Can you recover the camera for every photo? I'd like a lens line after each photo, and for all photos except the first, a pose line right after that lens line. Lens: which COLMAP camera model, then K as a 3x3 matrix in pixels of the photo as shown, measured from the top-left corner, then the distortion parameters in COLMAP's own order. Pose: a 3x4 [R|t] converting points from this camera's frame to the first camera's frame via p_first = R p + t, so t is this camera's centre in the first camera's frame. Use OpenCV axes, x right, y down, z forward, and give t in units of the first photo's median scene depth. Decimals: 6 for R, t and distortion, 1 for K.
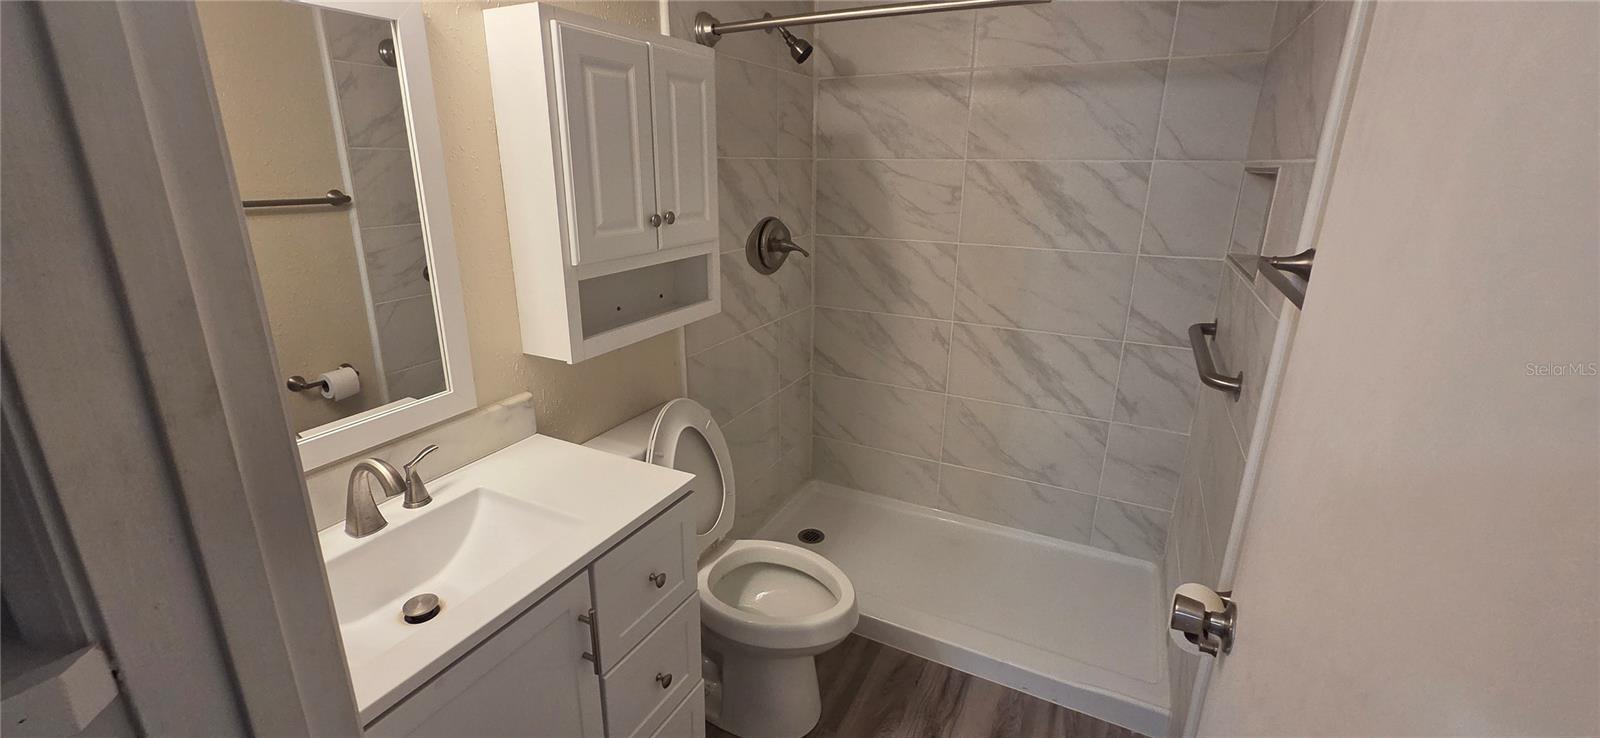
lens RADIAL K [[648.3, 0, 798.3], [0, 648.3, 357.4], [0, 0, 1]] dist [0.003378, 0.001002]
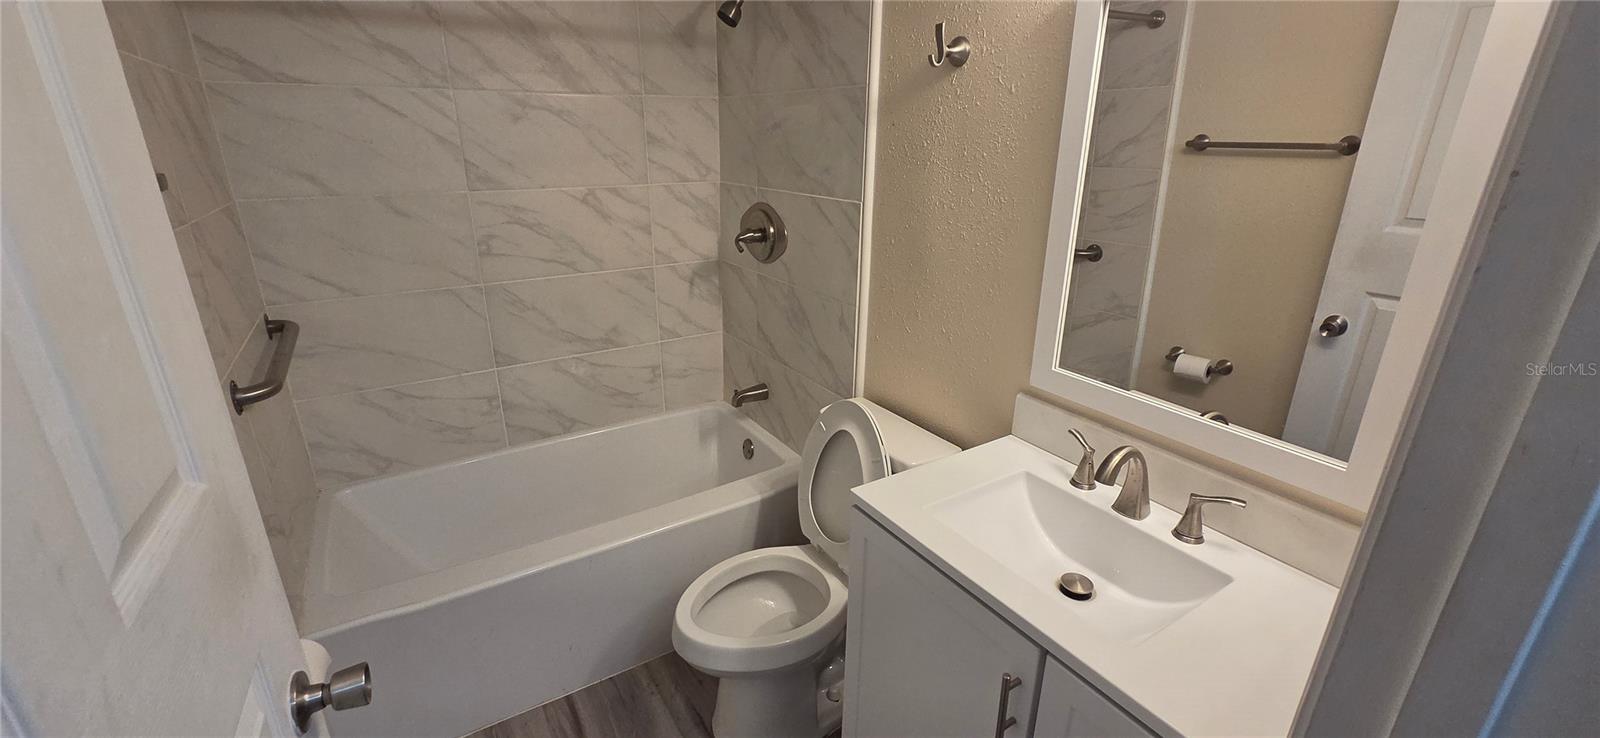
lens RADIAL K [[648.3, 0, 798.3], [0, 648.3, 357.4], [0, 0, 1]] dist [0.003378, 0.001002]
pose [[-0.516887, 0.274595, -0.810818, 0.254540], [-0.263046, 0.850388, 0.455684, -0.208270], [0.814638, 0.448819, -0.367323, 0.872962]]
